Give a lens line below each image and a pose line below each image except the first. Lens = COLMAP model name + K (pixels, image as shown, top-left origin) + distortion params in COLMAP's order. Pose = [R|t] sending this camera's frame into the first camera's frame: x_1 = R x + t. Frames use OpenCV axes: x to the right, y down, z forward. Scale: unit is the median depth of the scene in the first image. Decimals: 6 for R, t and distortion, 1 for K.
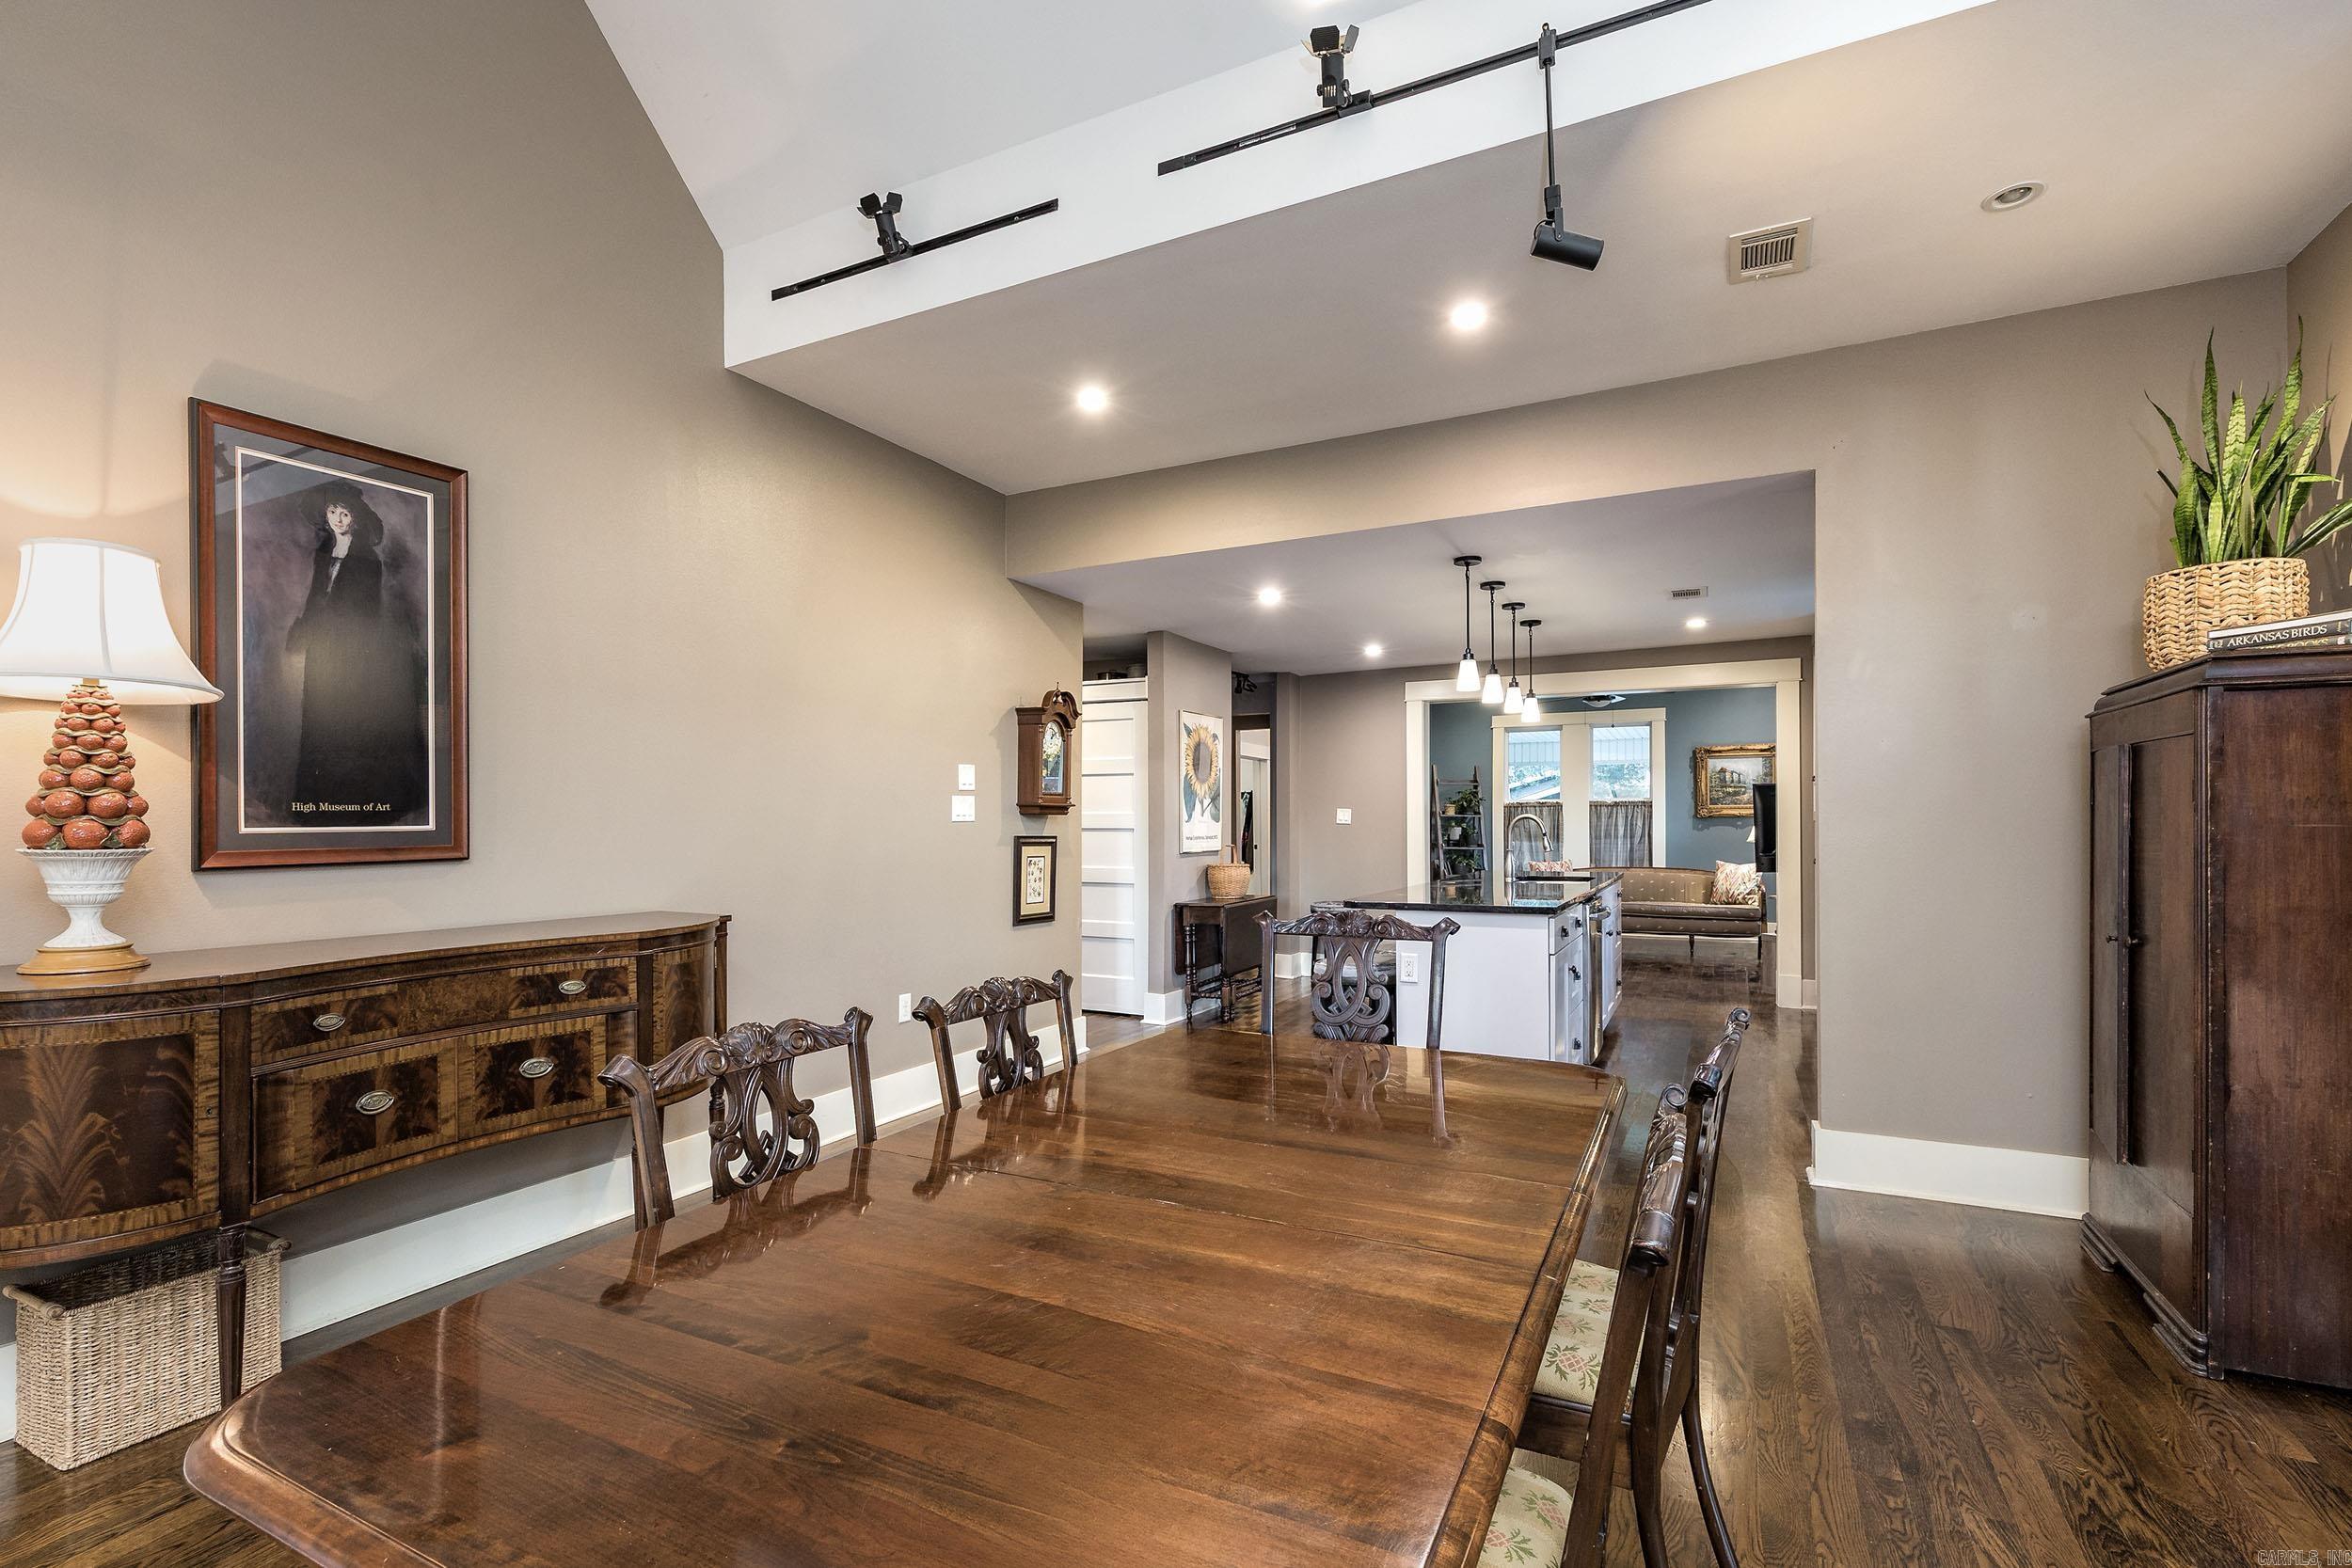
lens RADIAL K [[1064.3, 0, 1174.7], [0, 1064.3, 830.0], [0, 0, 1]] dist [0.001475, 0.000299]
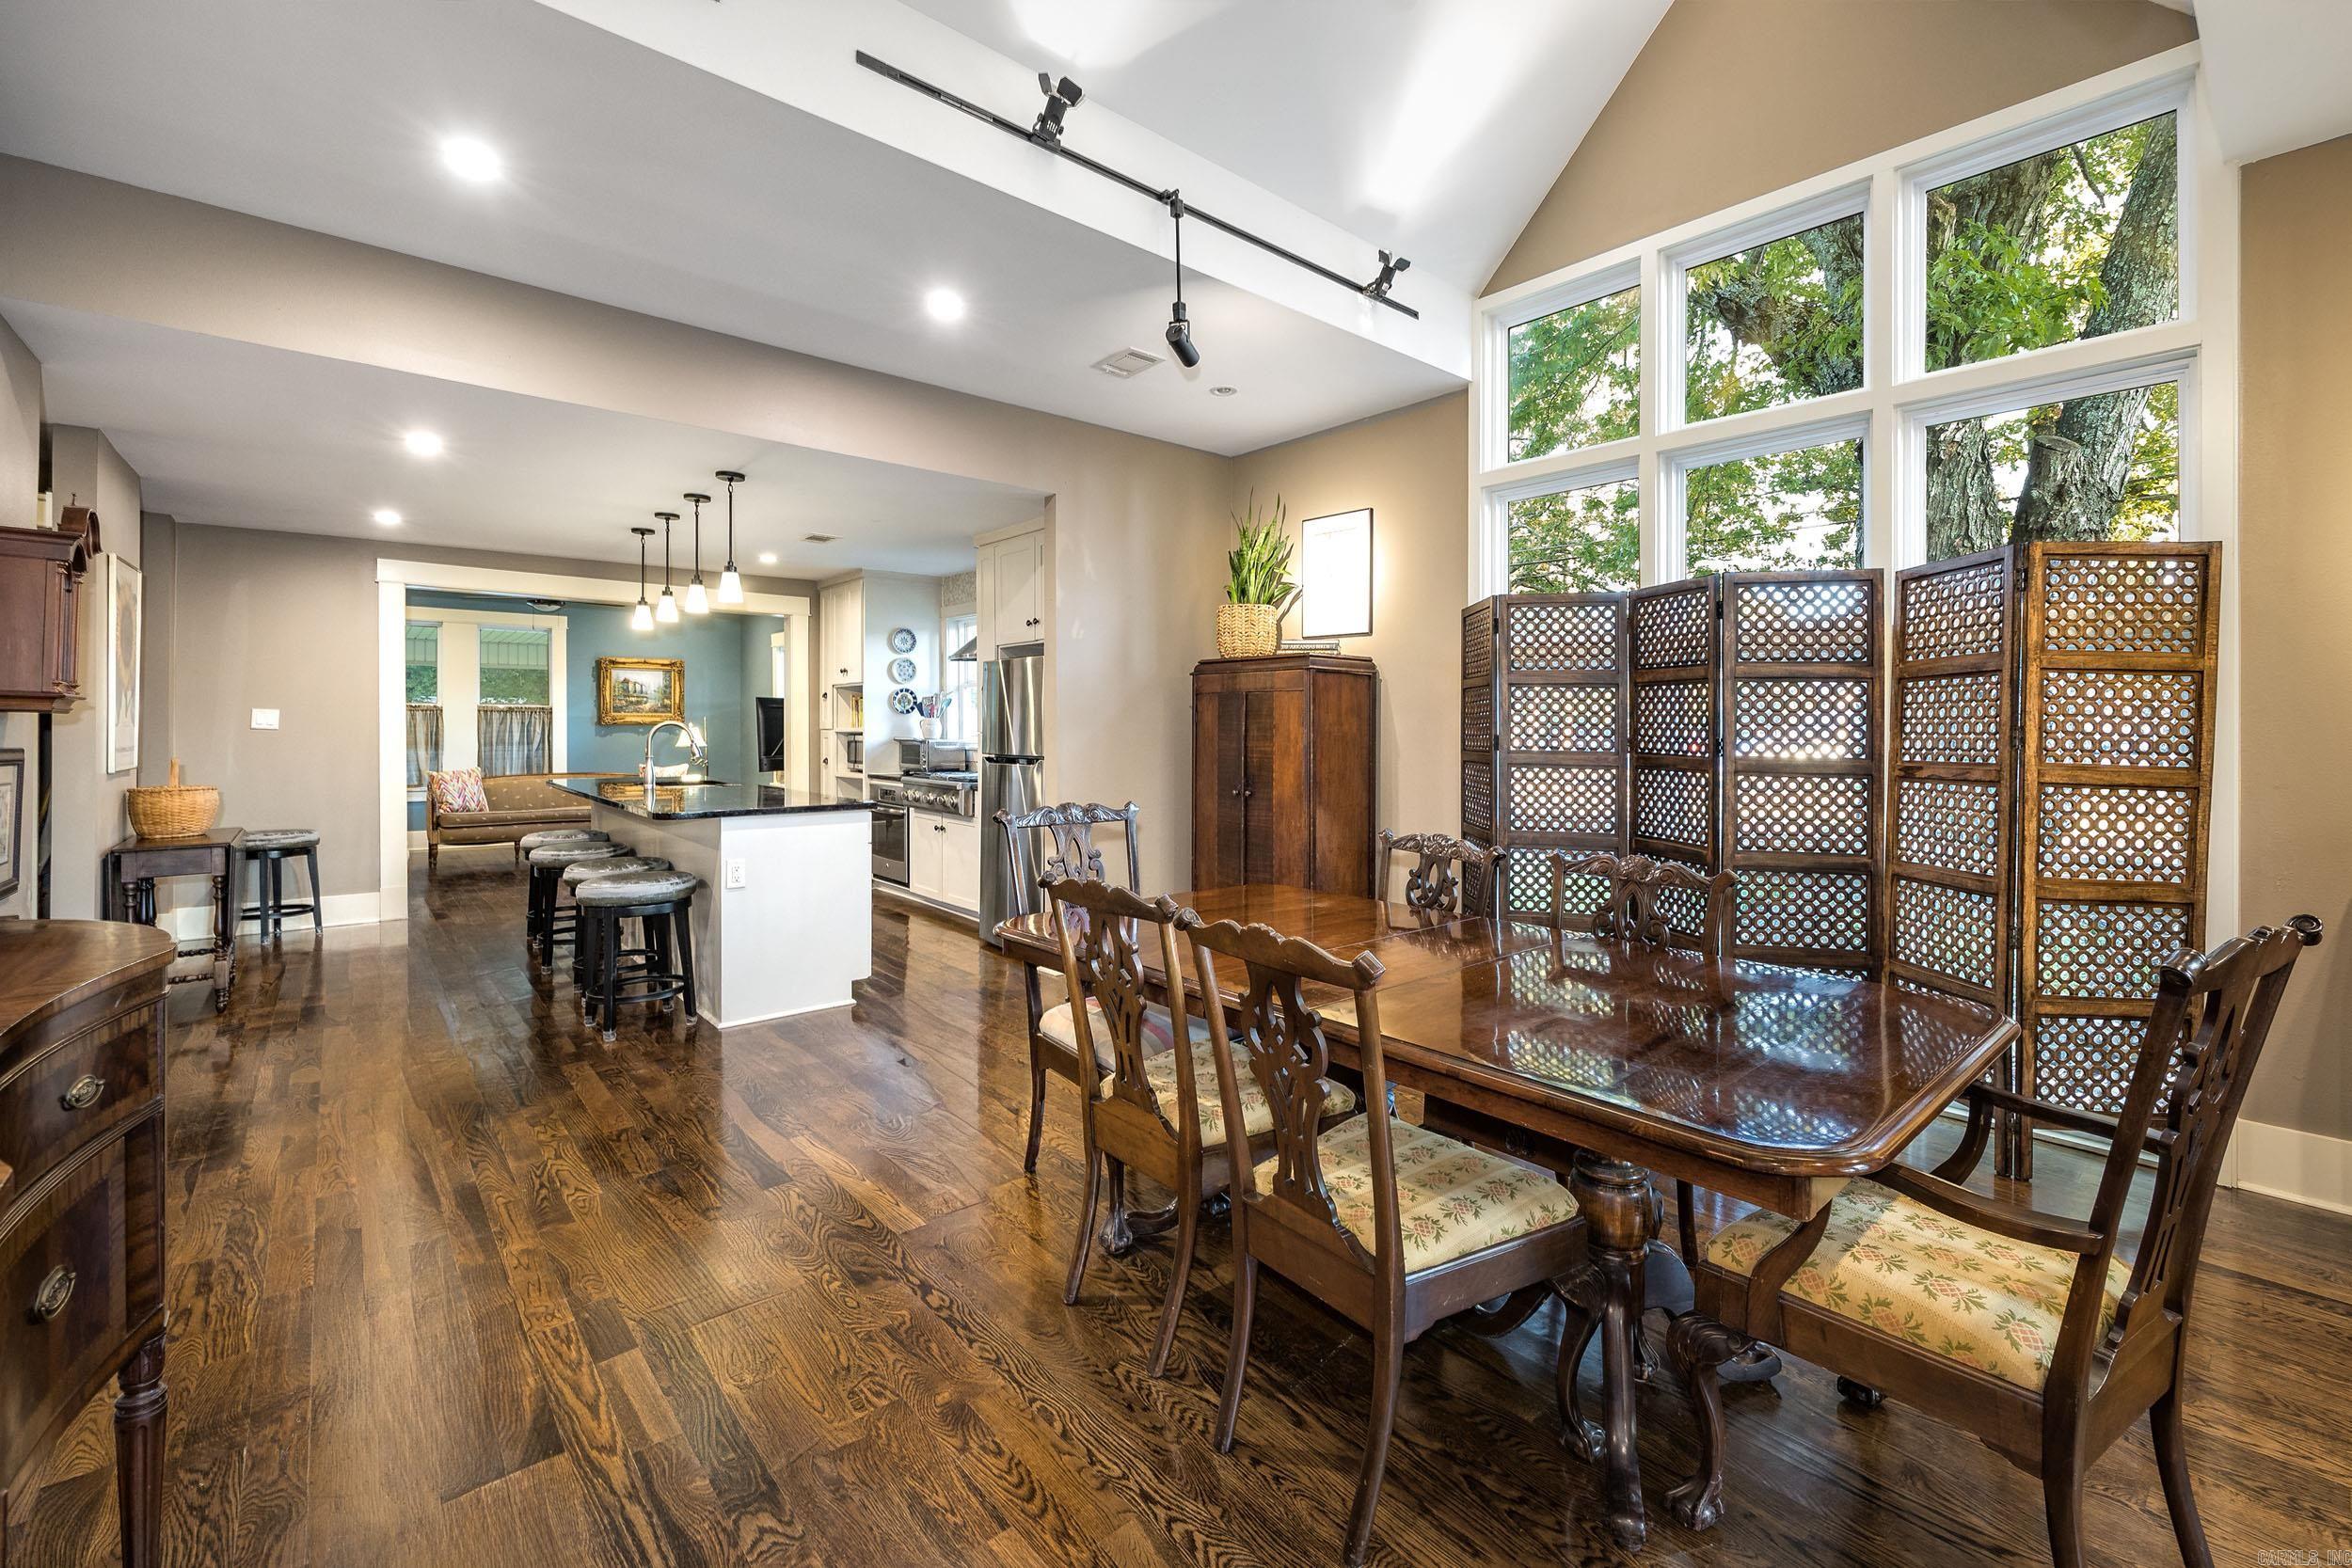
lens RADIAL K [[978.1, 0, 1193.5], [0, 978.1, 737.2], [0, 0, 1]] dist [-0.000594, -0.000072]
pose [[0.372120, -0.002755, 0.928180, -0.437310], [0.001477, 0.999996, 0.002375, -0.001112], [-0.928183, 0.000487, 0.372123, 0.231353]]
